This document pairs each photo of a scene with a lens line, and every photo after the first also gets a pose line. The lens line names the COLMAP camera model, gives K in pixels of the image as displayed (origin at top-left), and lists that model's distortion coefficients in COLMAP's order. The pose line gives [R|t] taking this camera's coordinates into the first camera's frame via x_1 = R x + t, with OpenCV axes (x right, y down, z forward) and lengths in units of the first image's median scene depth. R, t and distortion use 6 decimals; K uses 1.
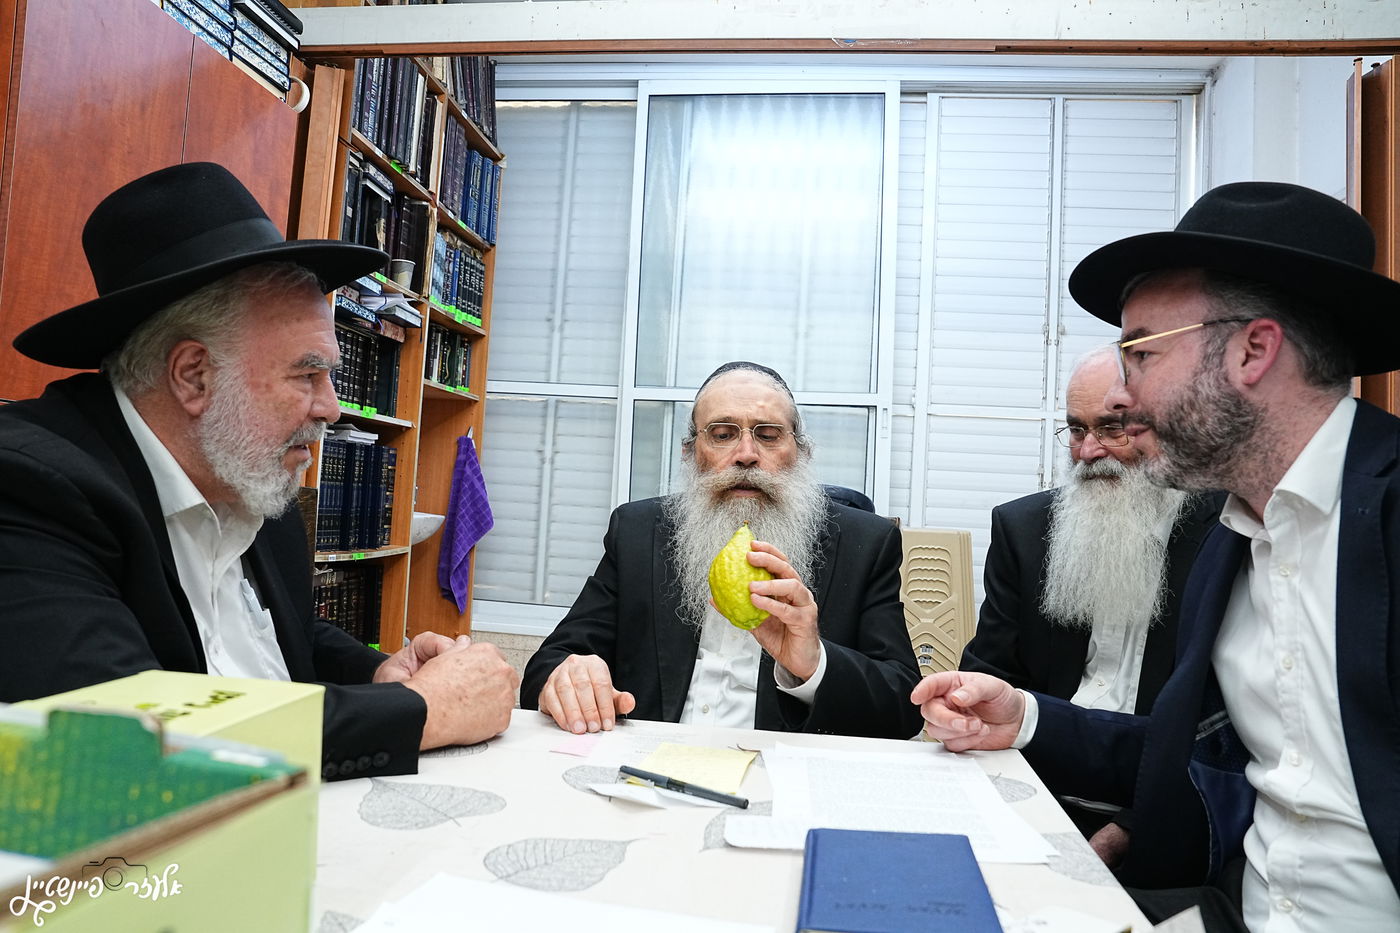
lens RADIAL K [[971.0, 0, 704.8], [0, 971.0, 474.1], [0, 0, 1]] dist [-0.114815, 0.083266]
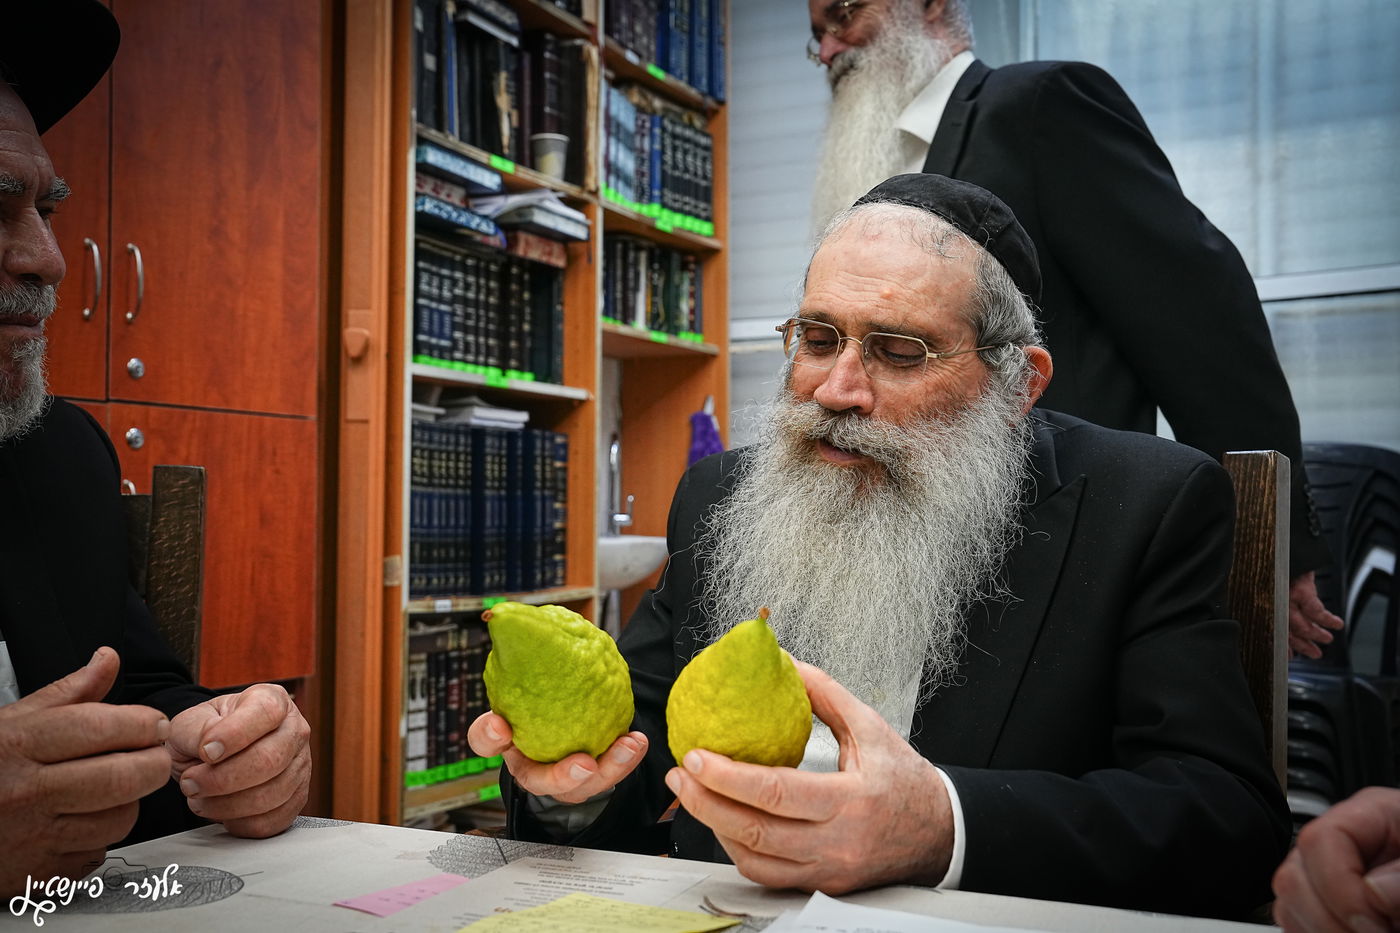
lens RADIAL K [[1494.1, 0, 694.0], [0, 1494.1, 469.0], [0, 0, 1]] dist [0.033097, 0.025325]
pose [[0.933804, -0.071830, -0.350500, 0.105362], [0.066054, 0.997411, -0.028424, 0.030728], [0.351634, 0.003391, 0.936131, 0.105273]]
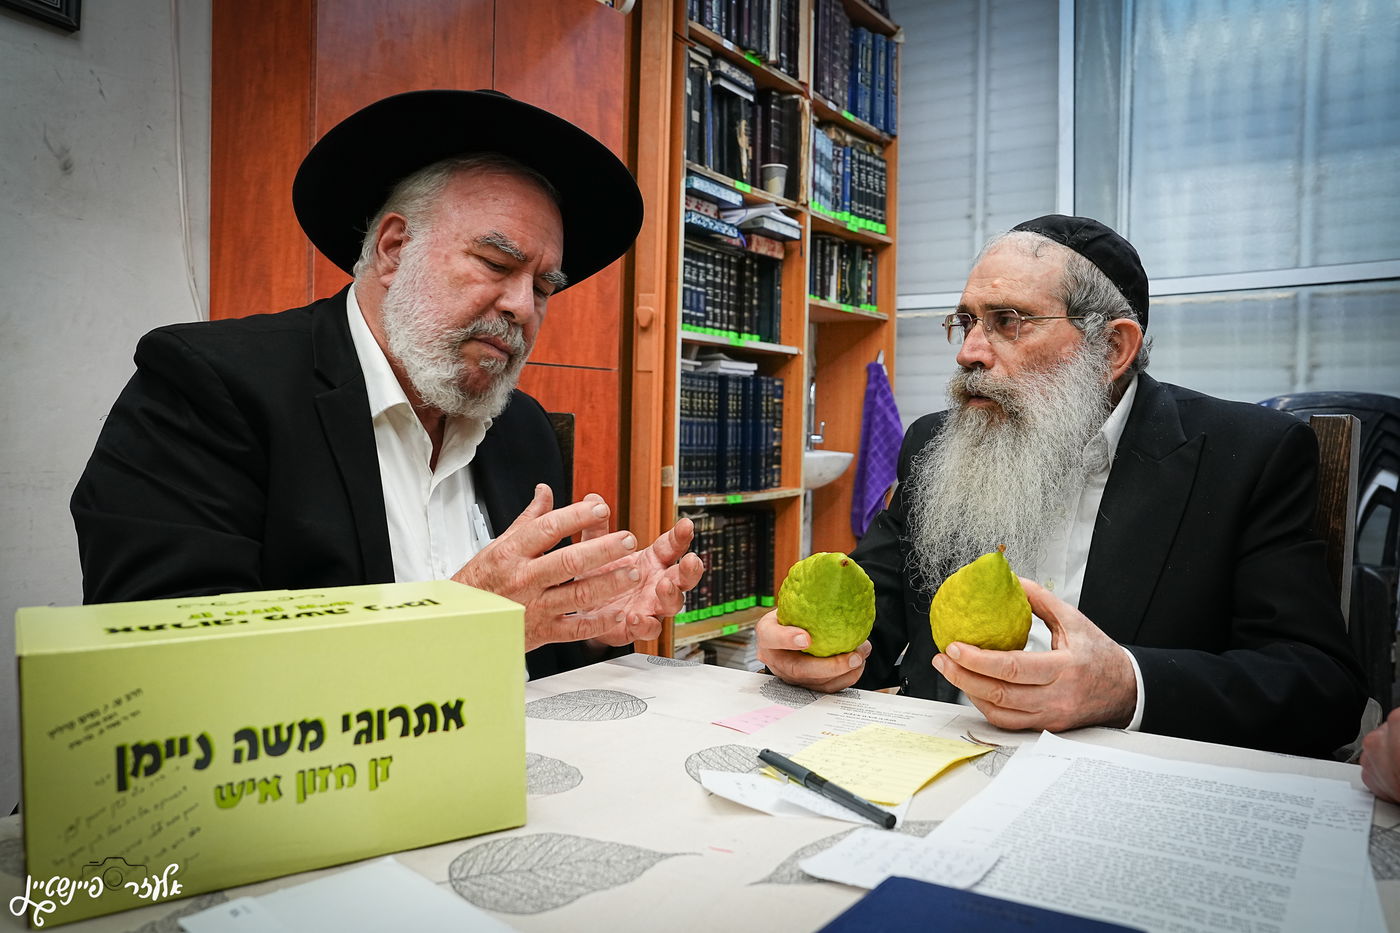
lens RADIAL K [[1076.2, 0, 696.6], [0, 1076.2, 468.8], [0, 0, 1]] dist [-0.086455, 0.085360]
pose [[0.879974, -0.029332, -0.474115, 0.080781], [0.052109, 0.998029, 0.034971, 0.017872], [0.472155, -0.055480, 0.879768, 0.082131]]
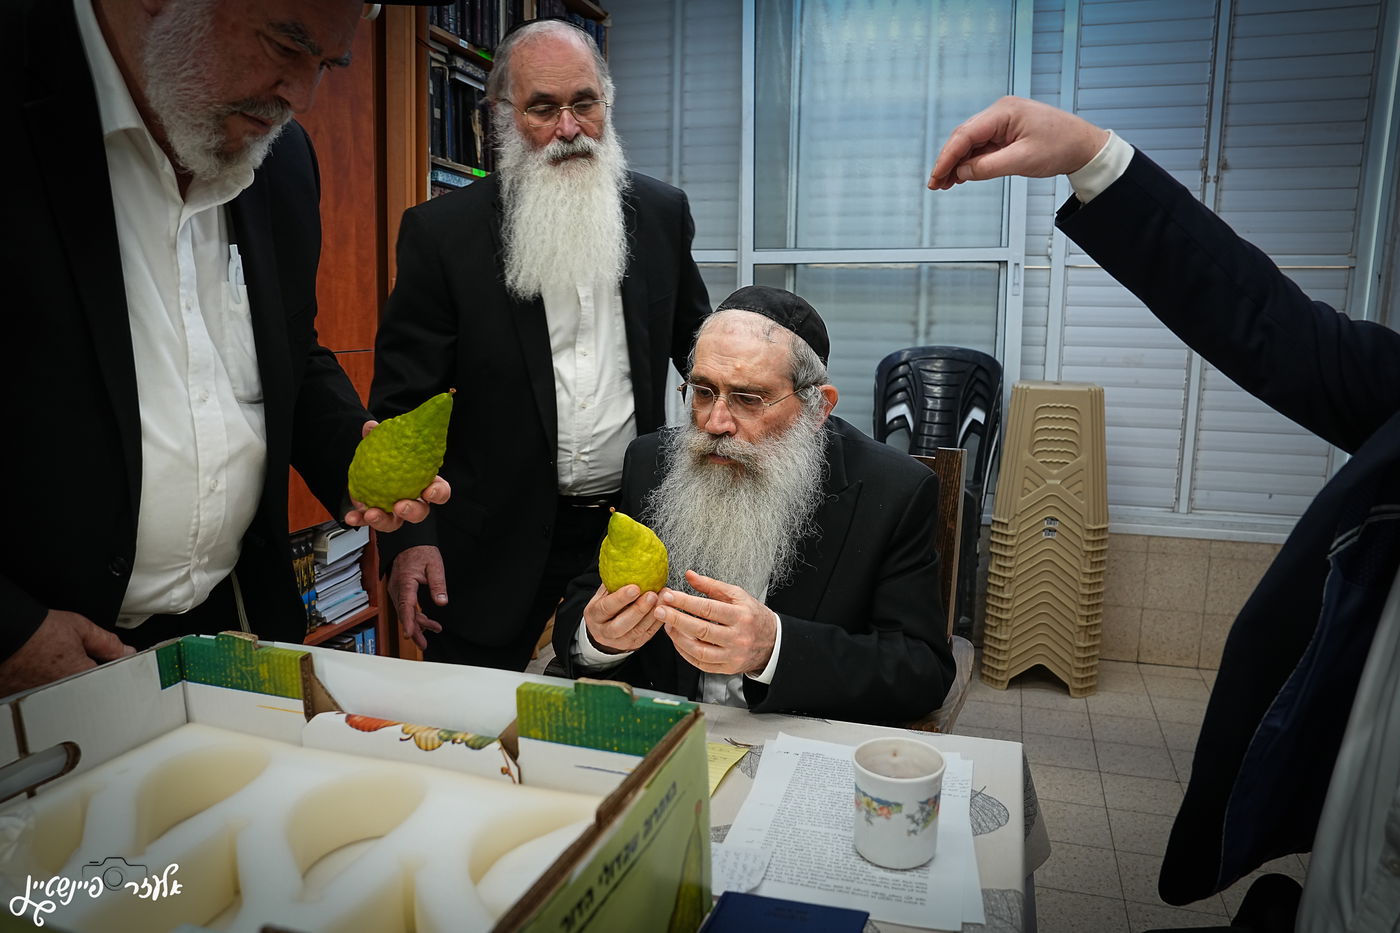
lens RADIAL K [[969.1, 0, 702.3], [0, 969.1, 469.5], [0, 0, 1]] dist [-0.115827, 0.084379]
pose [[0.981817, -0.012564, -0.189412, 0.070618], [0.048469, 0.981326, 0.186144, -0.069122], [0.183537, -0.191940, 0.964092, 0.017661]]
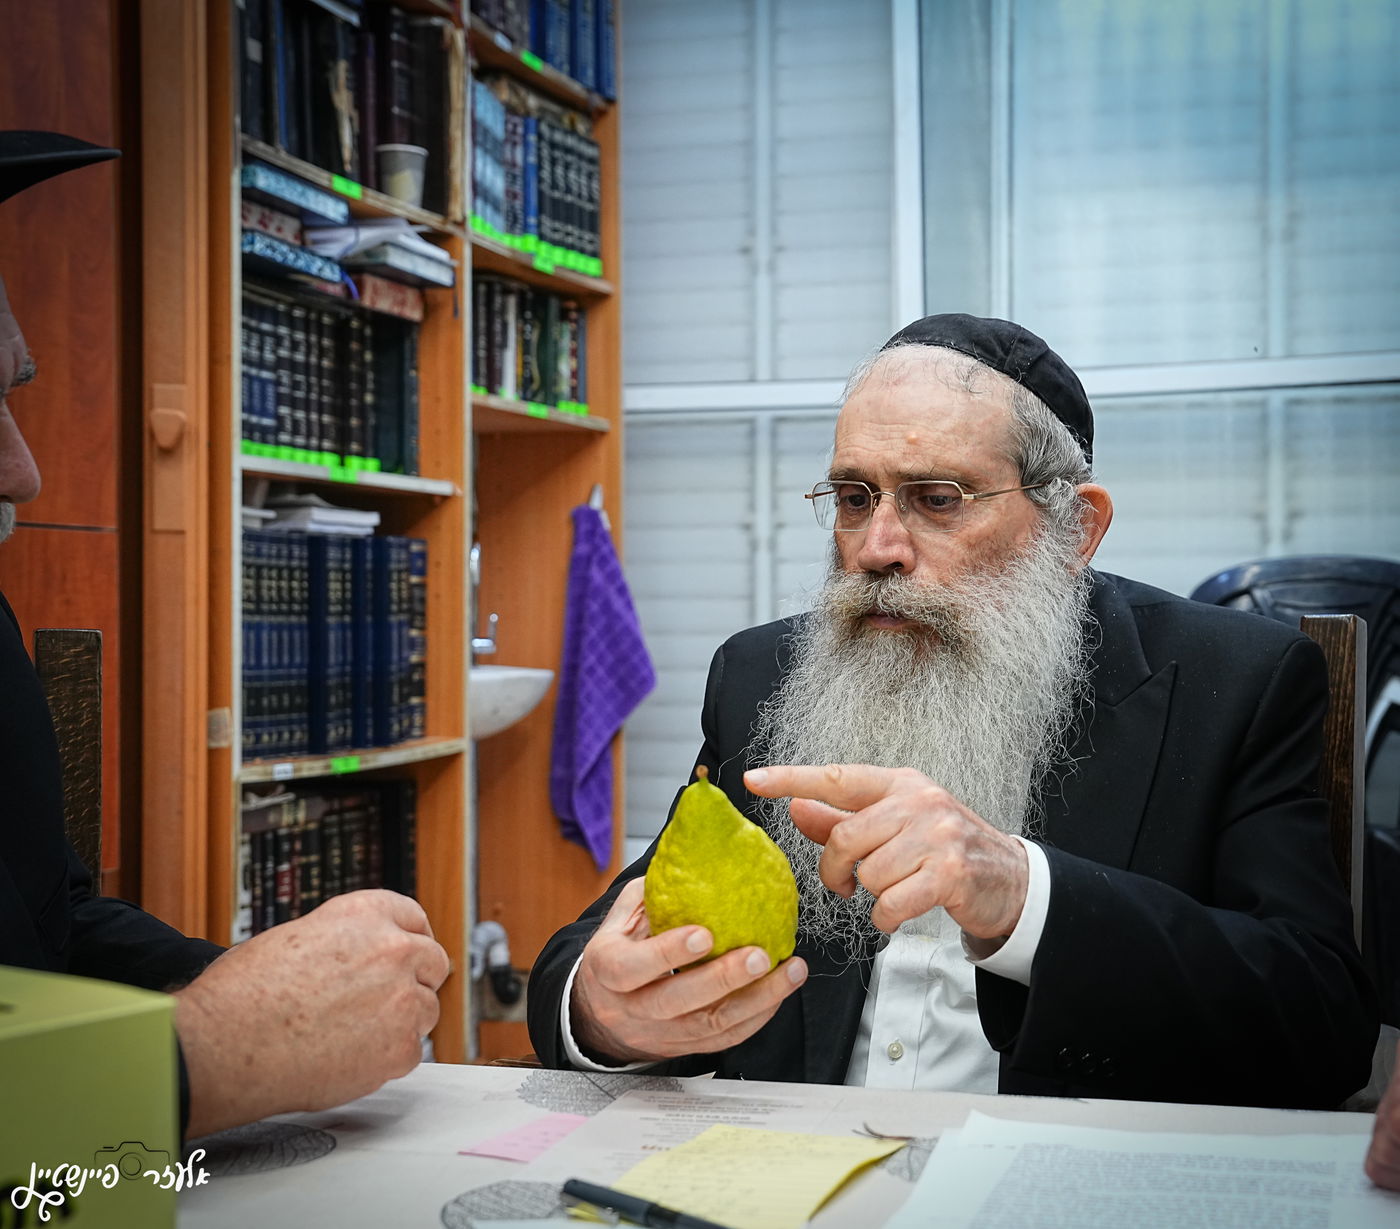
lens RADIAL K [[2017.7, 0, 928.4], [0, 2017.7, 635.5], [0, 0, 1]] dist [0.036007, 0.112657]
pose [[0.988194, -0.060708, -0.140666, 0.074523], [0.065801, 0.997325, 0.031843, 0.005895], [0.138357, -0.040723, 0.989545, 0.017489]]
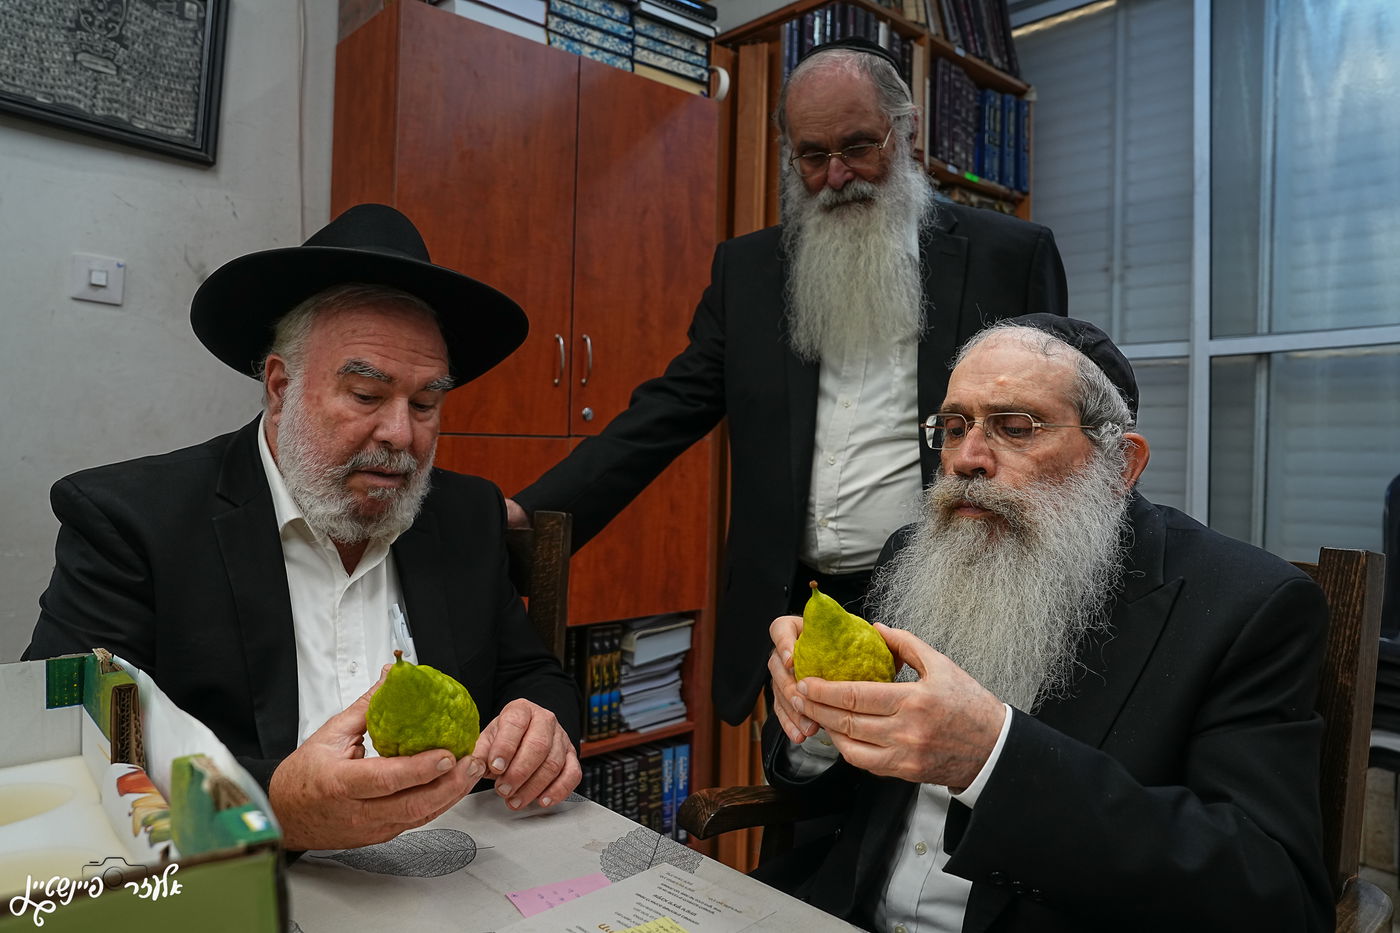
lens RADIAL K [[981.5, 0, 697.4], [0, 981.5, 464.2], [0, 0, 1]] dist [-0.113495, 0.094139]
pose [[0.748327, -0.033380, -0.662490, 0.151631], [0.046227, 0.998929, 0.001885, -0.013252], [0.661717, -0.032035, 0.749069, 0.183492]]
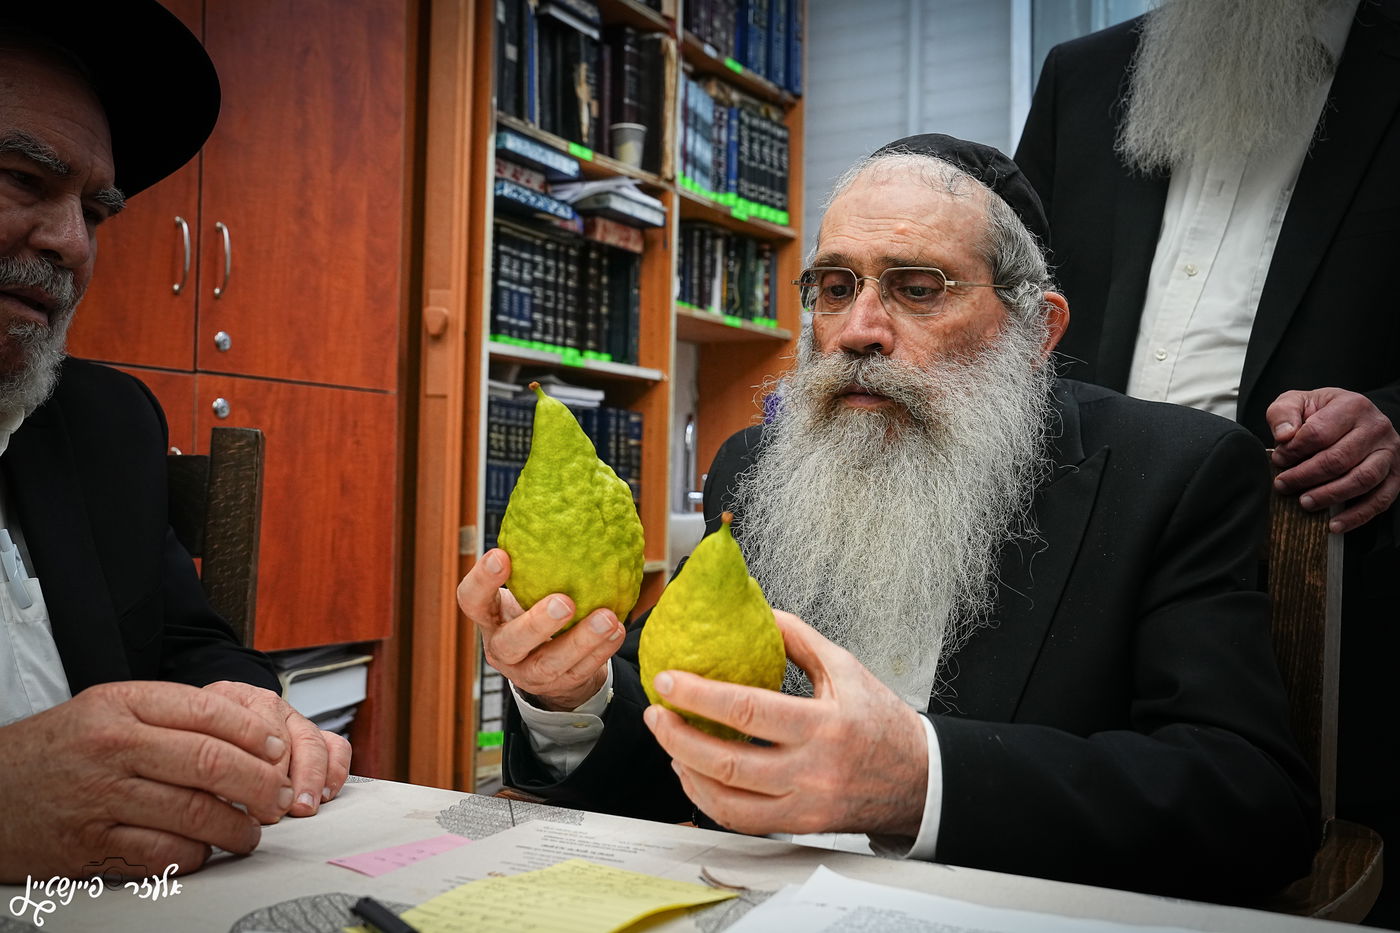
lens RADIAL K [[1404.5, 0, 693.3], [0, 1404.5, 469.4], [0, 0, 1]] dist [0.010897, 0.026451]
pose [[0.910334, -0.055338, -0.410159, 0.108829], [0.050465, 0.998468, -0.022707, 0.036541], [0.410787, -0.000028, 0.911731, 0.135376]]
